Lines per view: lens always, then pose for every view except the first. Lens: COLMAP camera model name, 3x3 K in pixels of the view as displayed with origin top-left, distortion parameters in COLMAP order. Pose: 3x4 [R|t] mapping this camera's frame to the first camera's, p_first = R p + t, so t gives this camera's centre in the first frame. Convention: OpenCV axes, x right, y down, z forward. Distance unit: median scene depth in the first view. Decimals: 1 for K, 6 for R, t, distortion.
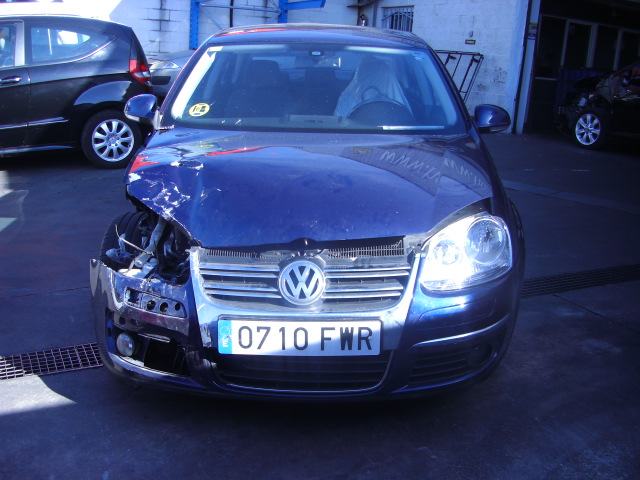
lens RADIAL K [[712.4, 0, 297.4], [0, 712.4, 294.9], [0, 0, 1]] dist [-0.170645, 0.074483]
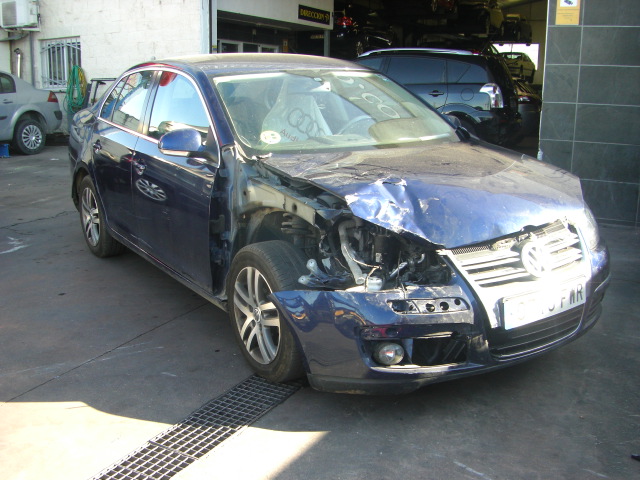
lens RADIAL K [[712.4, 0, 297.4], [0, 712.4, 294.9], [0, 0, 1]] dist [-0.170645, 0.074483]
pose [[0.818720, -0.206395, 0.535816, -0.996104], [0.224496, 0.973945, 0.032133, -0.089497], [-0.528487, 0.093981, 0.843723, 0.181361]]
